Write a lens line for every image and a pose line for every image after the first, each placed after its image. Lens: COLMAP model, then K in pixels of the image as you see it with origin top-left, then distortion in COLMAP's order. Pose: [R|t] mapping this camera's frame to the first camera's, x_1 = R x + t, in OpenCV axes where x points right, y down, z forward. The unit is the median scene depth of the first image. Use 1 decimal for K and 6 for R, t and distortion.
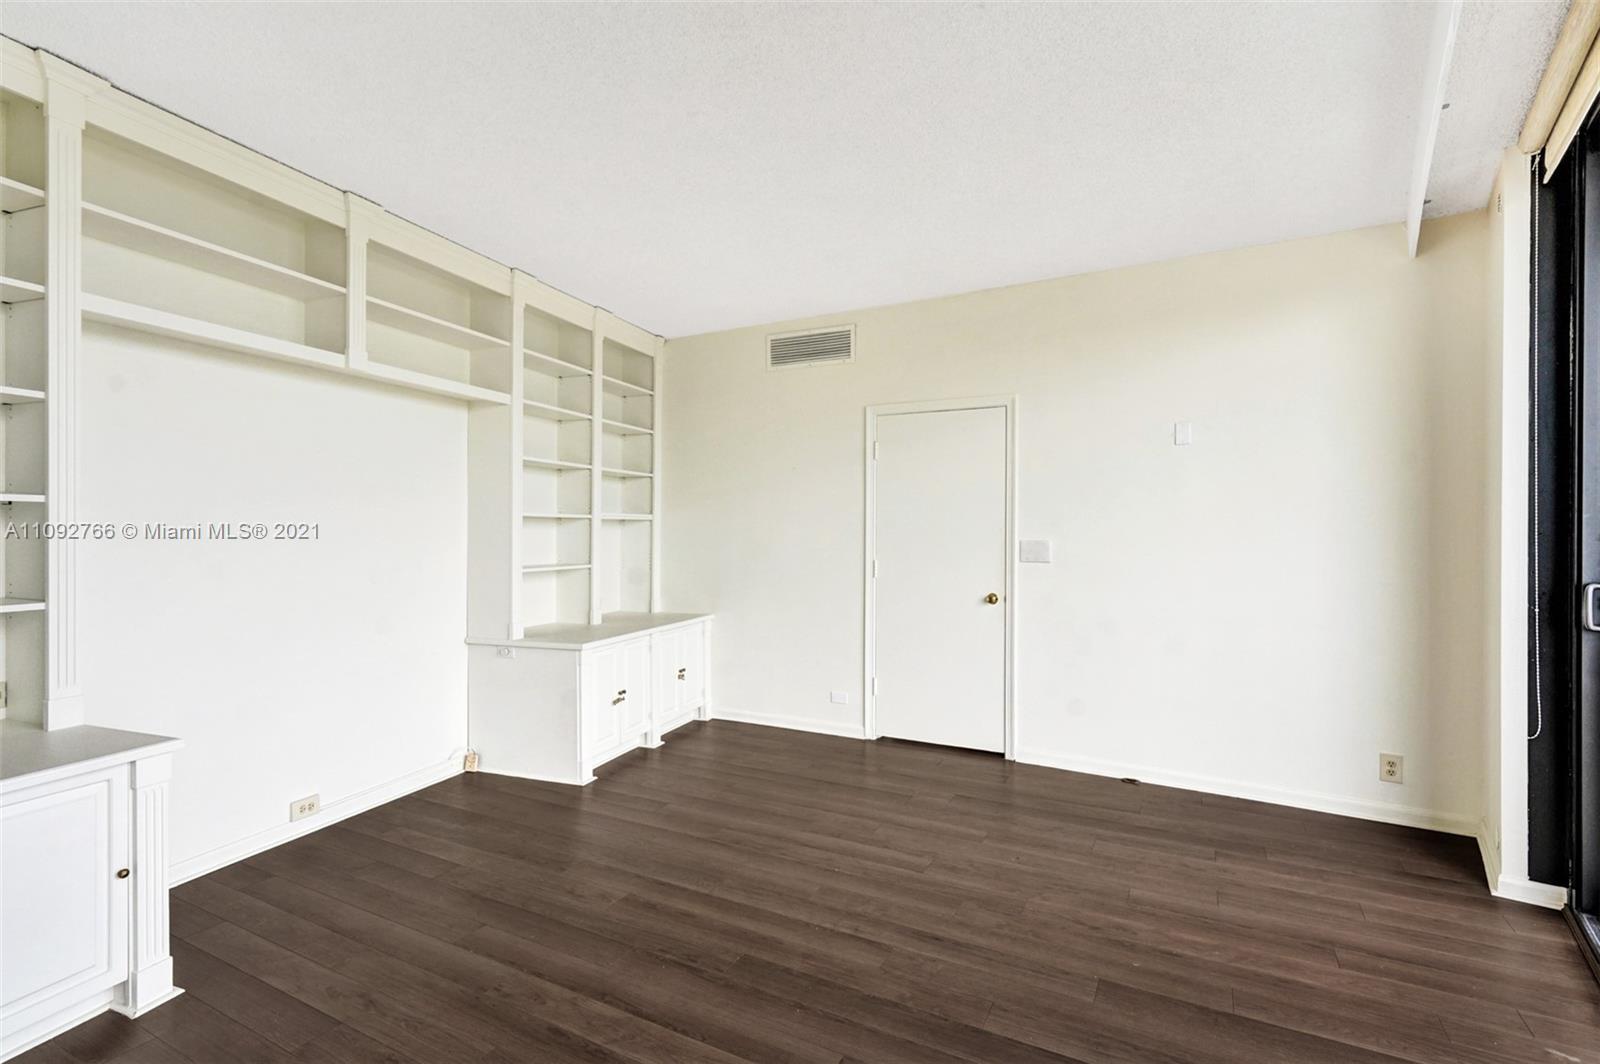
lens RADIAL K [[759.1, 0, 792.3], [0, 759.1, 511.6], [0, 0, 1]] dist [-0.001072, 0.000935]
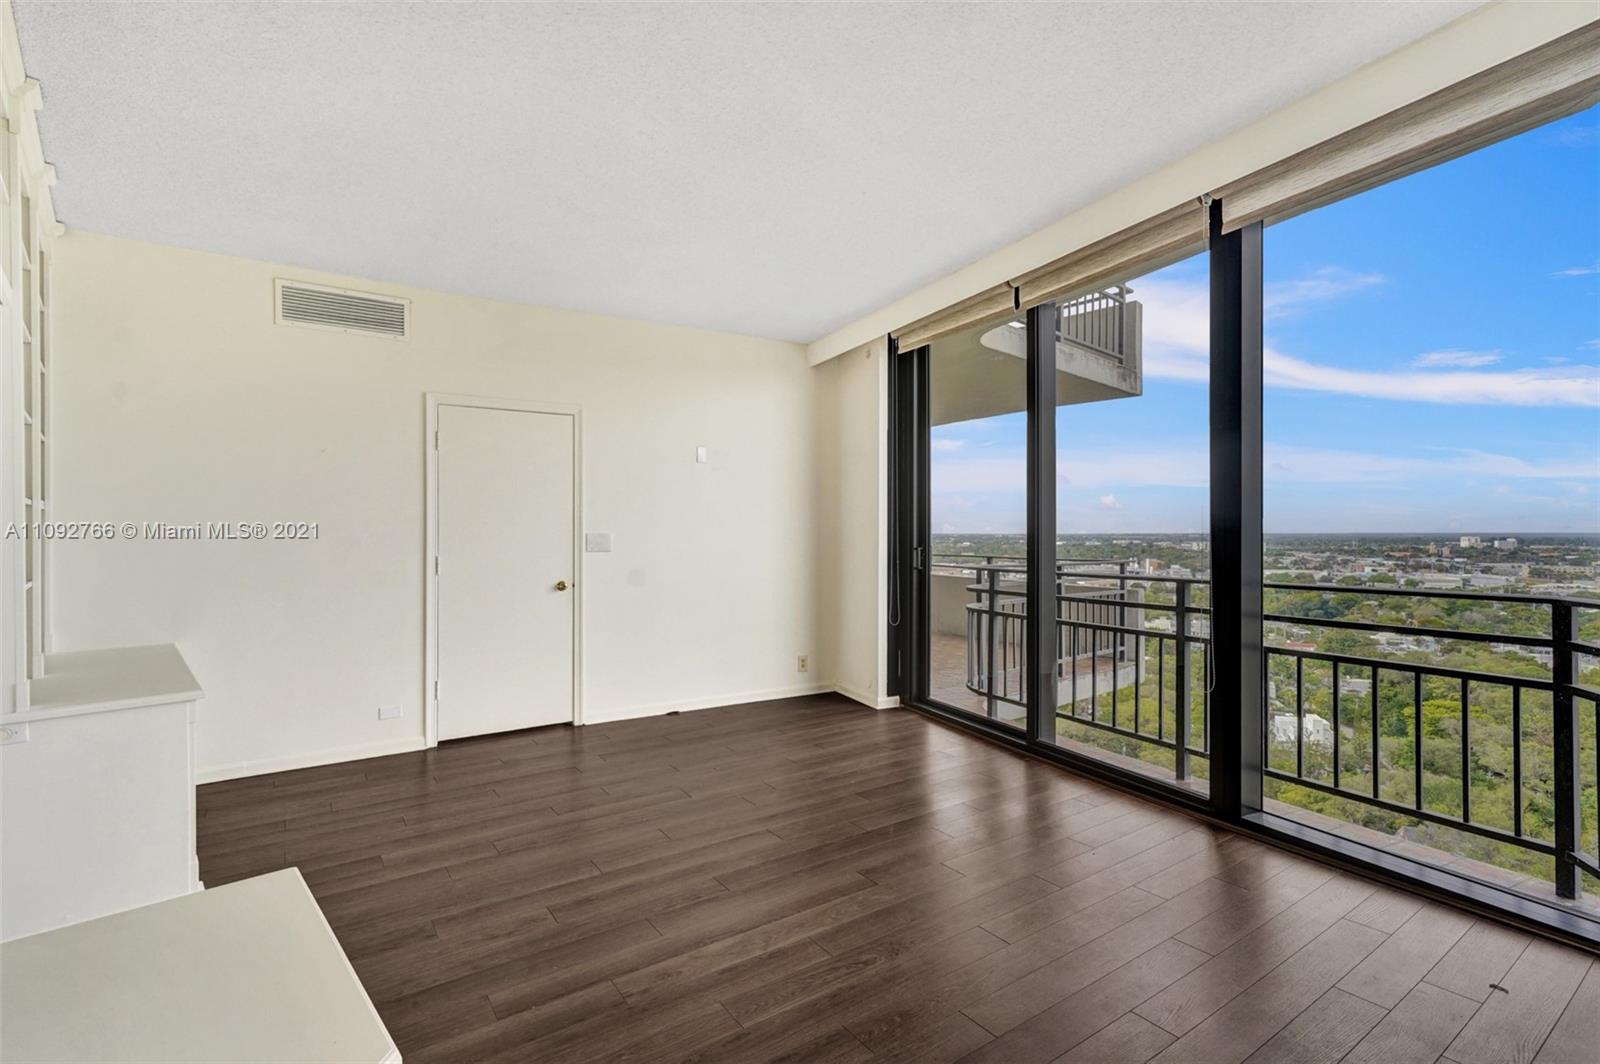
lens RADIAL K [[754.2, 0, 800.0], [0, 754.2, 527.1], [0, 0, 1]] dist [0.000563, 0.000253]
pose [[0.463014, -0.007417, 0.886320, -0.634175], [-0.015105, 0.999754, 0.016257, 0.005050], [-0.886222, -0.020915, 0.462788, 0.204552]]
